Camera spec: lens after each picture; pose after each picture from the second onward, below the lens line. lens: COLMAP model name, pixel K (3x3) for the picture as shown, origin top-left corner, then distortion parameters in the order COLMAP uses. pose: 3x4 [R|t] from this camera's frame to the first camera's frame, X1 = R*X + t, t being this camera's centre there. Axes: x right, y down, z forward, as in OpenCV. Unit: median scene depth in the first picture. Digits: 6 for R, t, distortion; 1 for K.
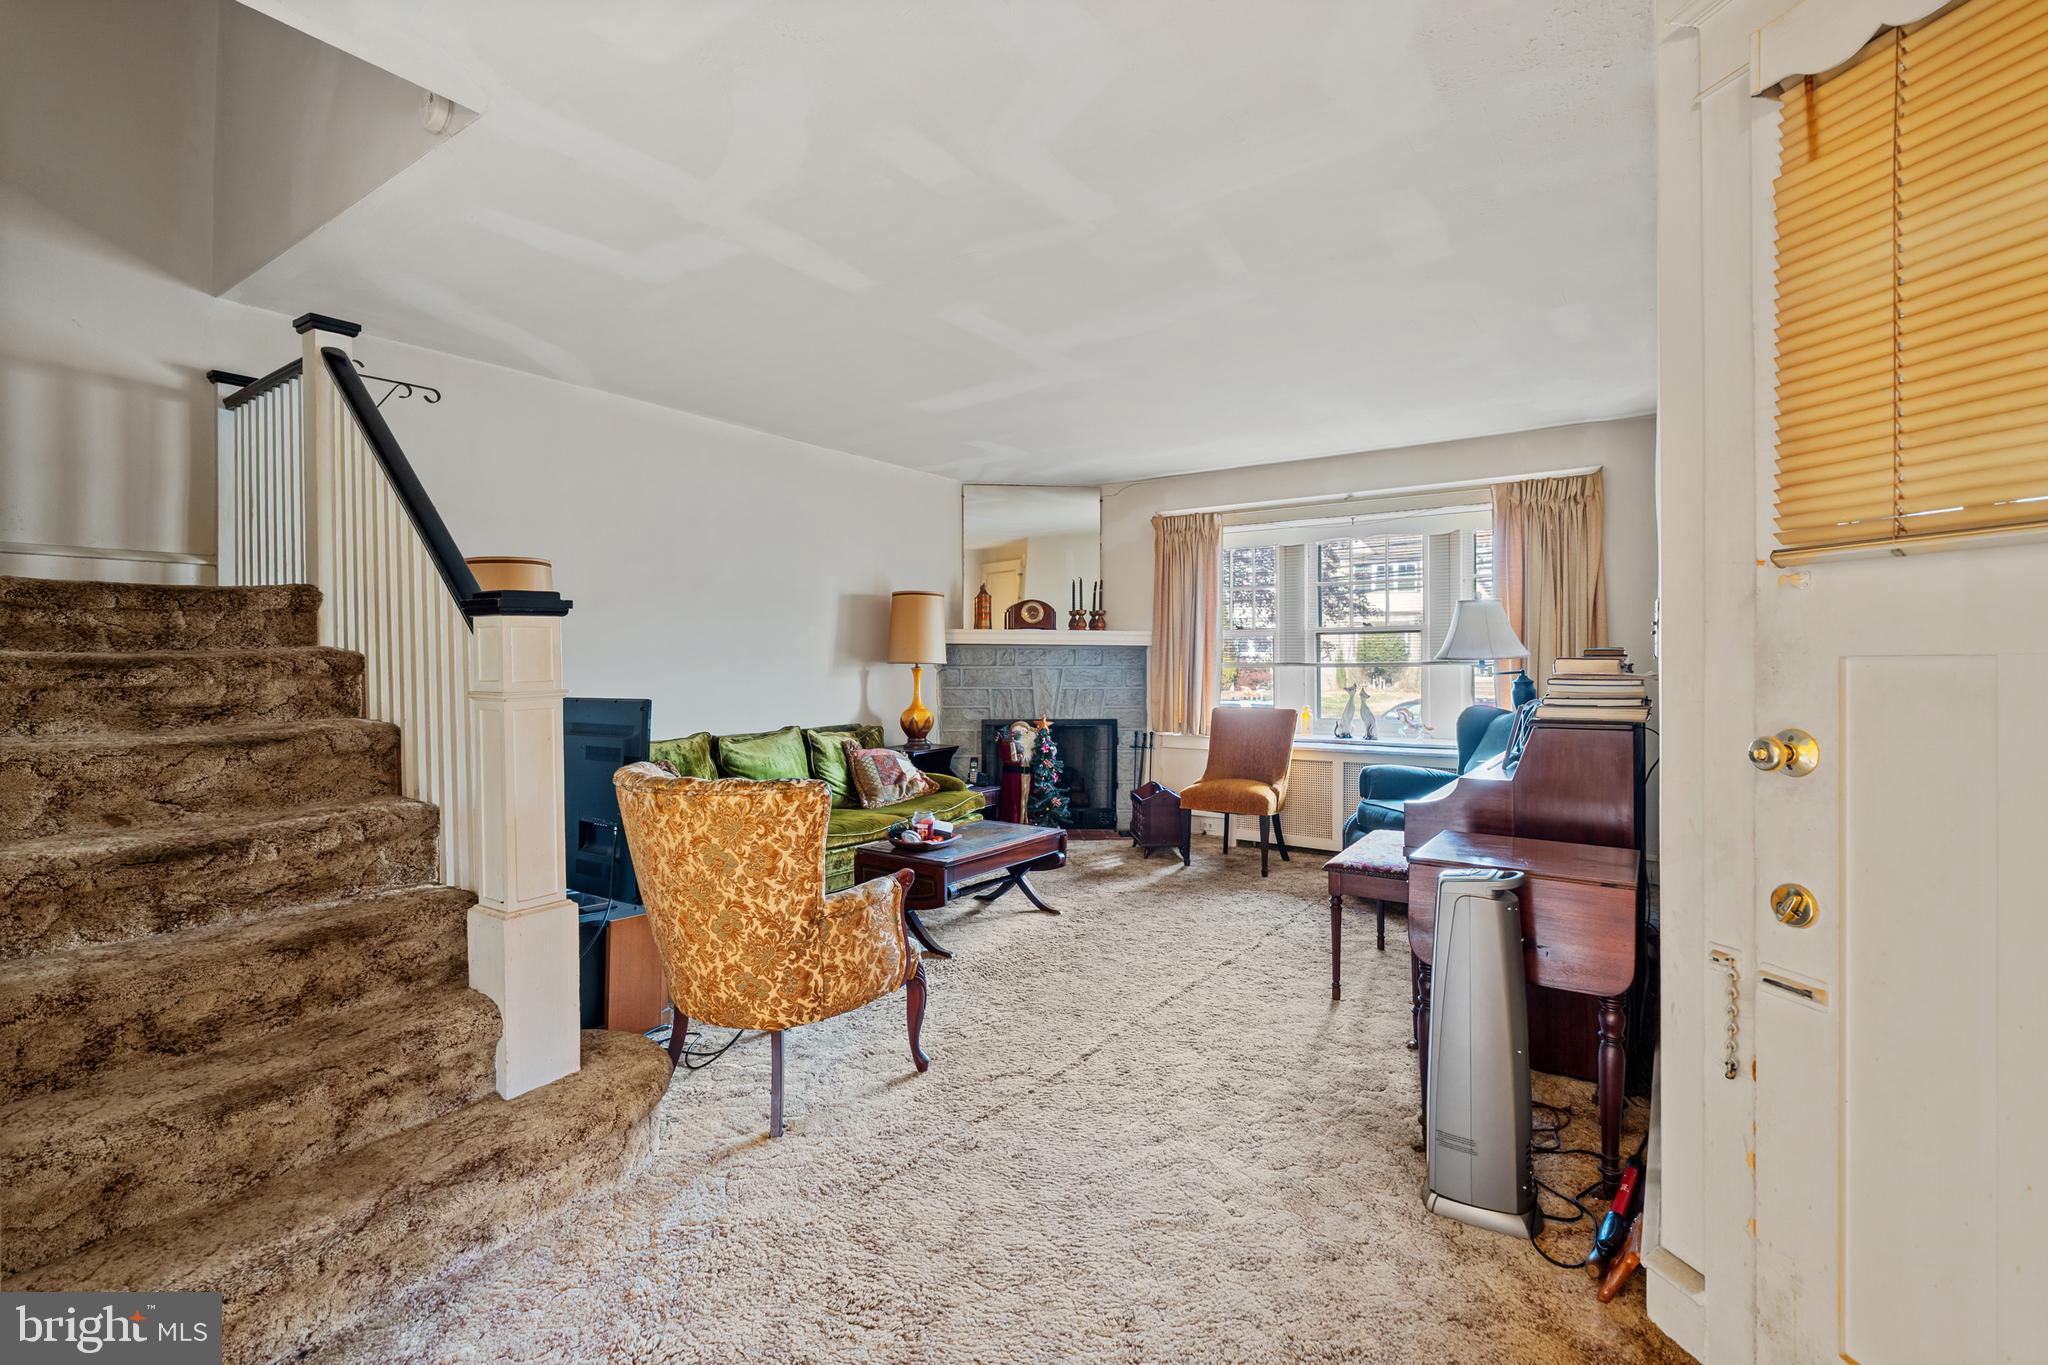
lens RADIAL K [[945.7, 0, 1025.8], [0, 945.7, 655.2], [0, 0, 1]] dist [-0.001832, -0.000166]
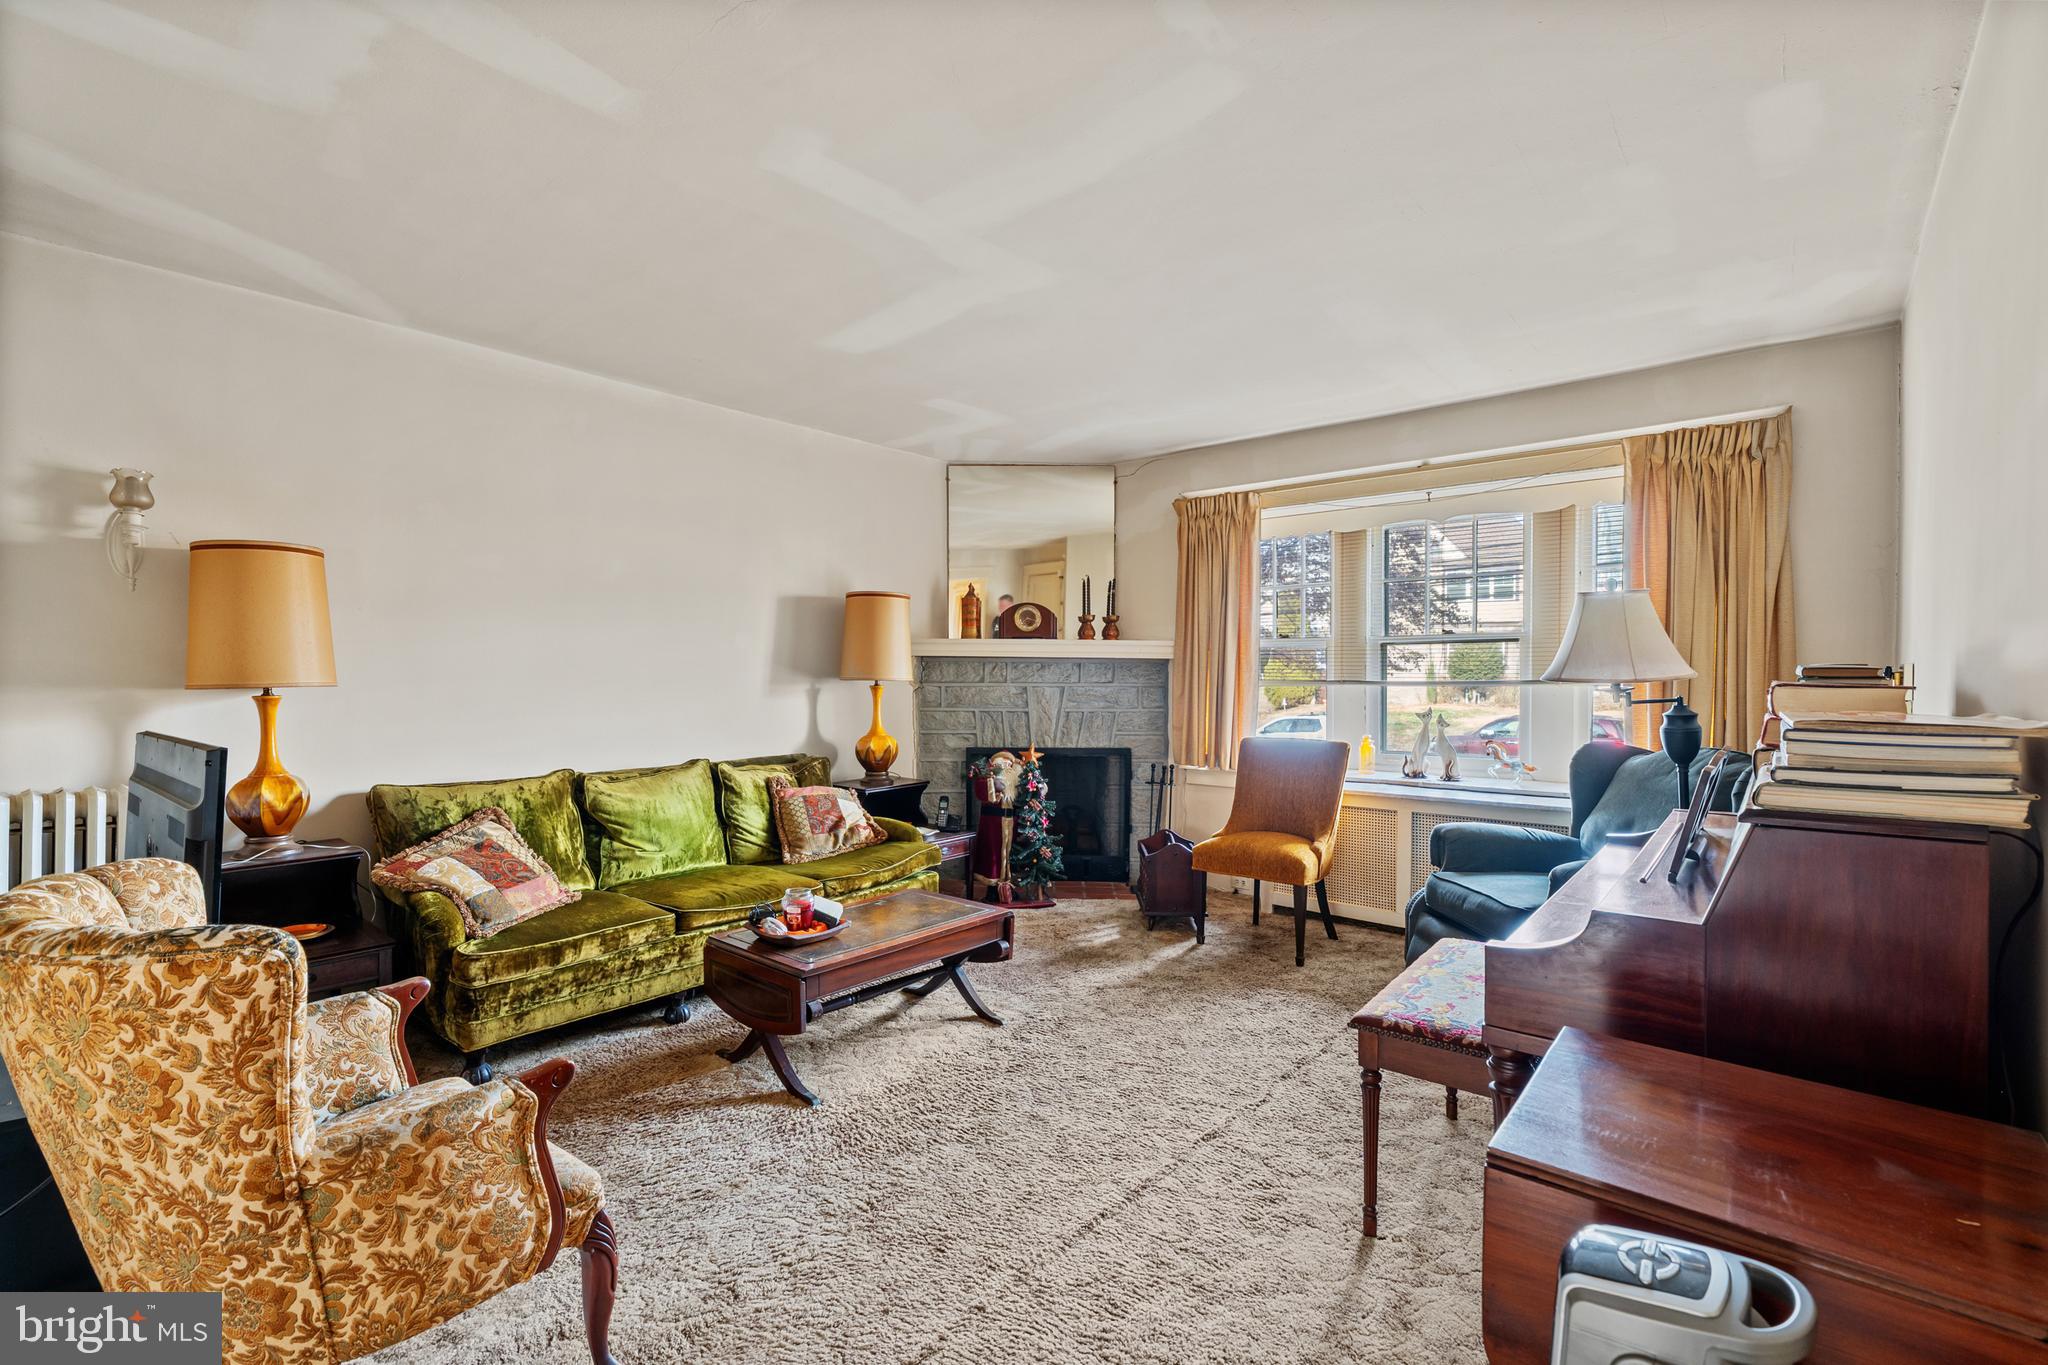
lens RADIAL K [[937.0, 0, 1018.6], [0, 937.0, 685.5], [0, 0, 1]] dist [-0.003412, 0.000220]
pose [[0.995447, 0.003124, -0.095261, 0.094881], [-0.001240, 0.999802, 0.019840, -0.003573], [0.095304, -0.019631, 0.995255, 0.227461]]
